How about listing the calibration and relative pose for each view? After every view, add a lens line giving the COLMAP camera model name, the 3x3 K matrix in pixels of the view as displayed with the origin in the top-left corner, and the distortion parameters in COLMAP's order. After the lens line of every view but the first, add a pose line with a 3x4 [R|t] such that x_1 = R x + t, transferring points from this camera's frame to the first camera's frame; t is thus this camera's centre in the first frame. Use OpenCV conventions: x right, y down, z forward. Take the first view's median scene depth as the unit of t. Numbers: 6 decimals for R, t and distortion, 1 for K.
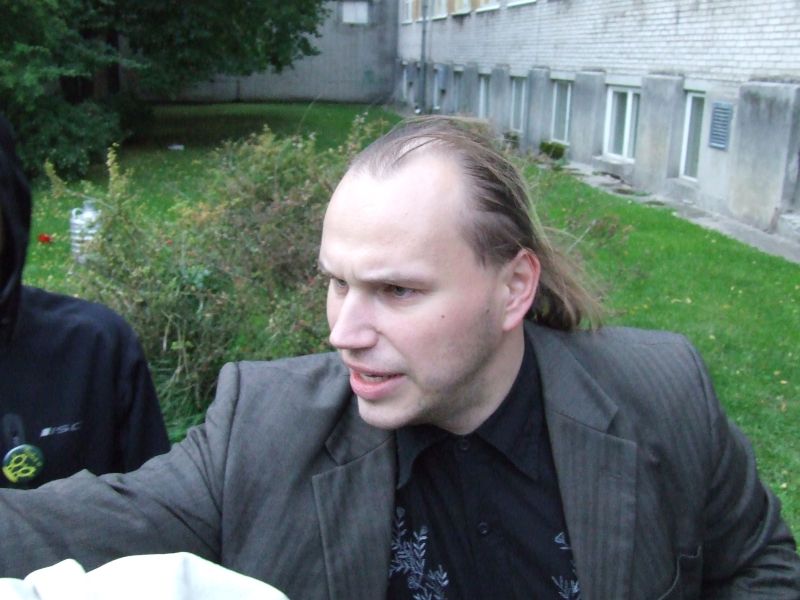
lens RADIAL K [[885.6, 0, 393.3], [0, 885.6, 301.6], [0, 0, 1]] dist [-0.008639, 0.014873]
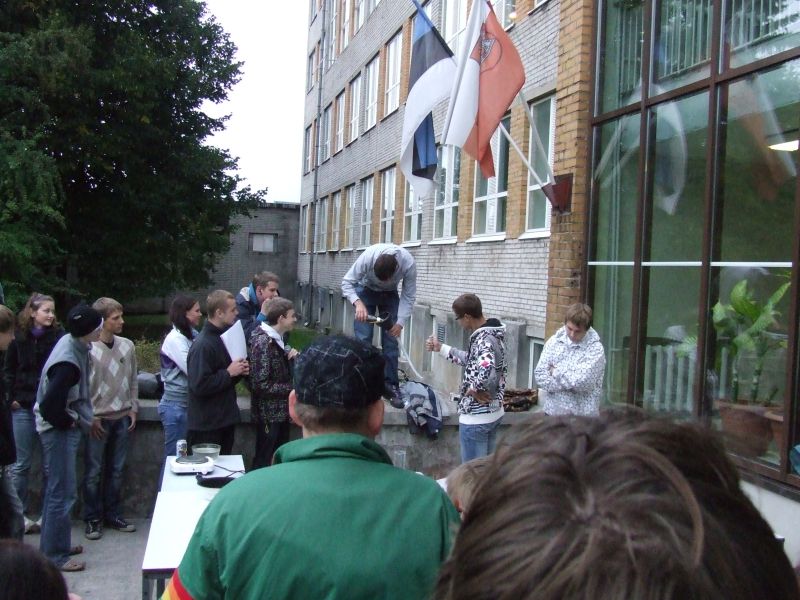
lens RADIAL K [[885.6, 0, 393.3], [0, 885.6, 301.6], [0, 0, 1]] dist [-0.008639, 0.014873]
pose [[0.997380, 0.006174, 0.072074, 0.061398], [0.010572, 0.973214, -0.229657, 0.045220], [-0.071561, 0.229817, 0.970599, -0.234269]]
